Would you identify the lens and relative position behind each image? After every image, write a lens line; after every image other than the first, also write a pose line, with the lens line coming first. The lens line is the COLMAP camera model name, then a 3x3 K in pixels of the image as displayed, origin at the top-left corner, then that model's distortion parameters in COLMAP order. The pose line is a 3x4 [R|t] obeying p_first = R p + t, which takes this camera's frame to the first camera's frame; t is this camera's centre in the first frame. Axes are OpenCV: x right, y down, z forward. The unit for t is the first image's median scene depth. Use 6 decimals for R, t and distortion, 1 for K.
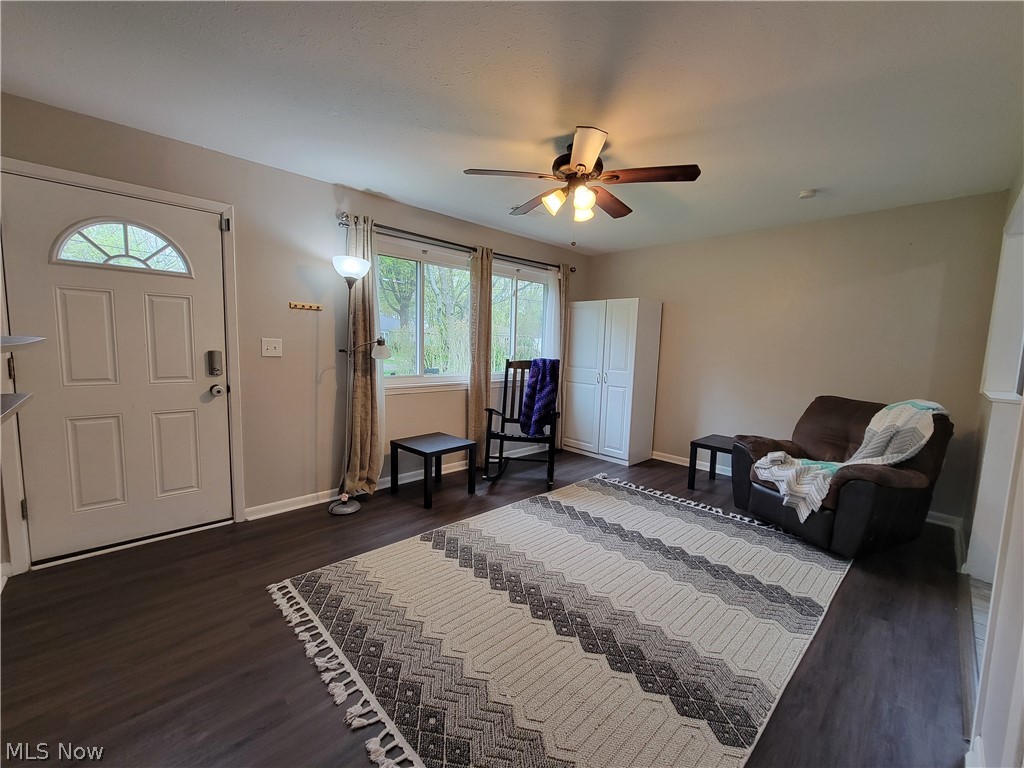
lens RADIAL K [[409.6, 0, 510.3], [0, 409.6, 391.1], [0, 0, 1]] dist [-0.001333, -0.000158]
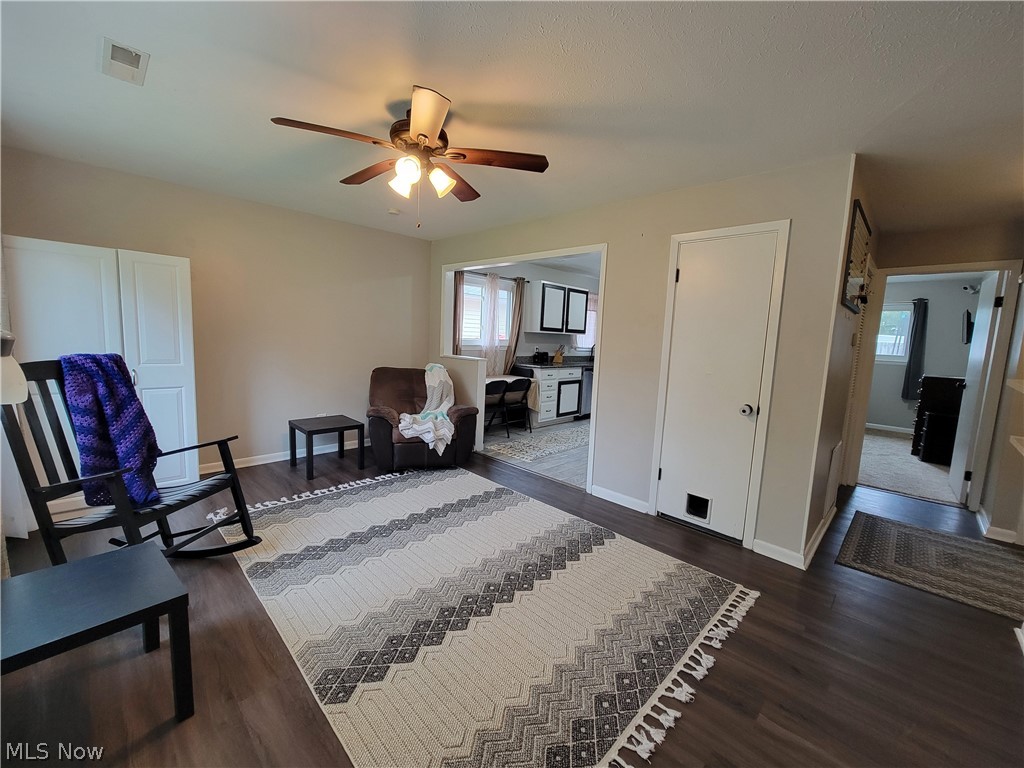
lens RADIAL K [[418.4, 0, 513.6], [0, 418.4, 385.4], [0, 0, 1]] dist [-0.000918, 0.000015]
pose [[-0.030424, -0.147819, 0.988546, -0.613413], [0.073018, 0.986033, 0.149690, -0.107461], [-0.996866, 0.076736, -0.019205, 0.637528]]
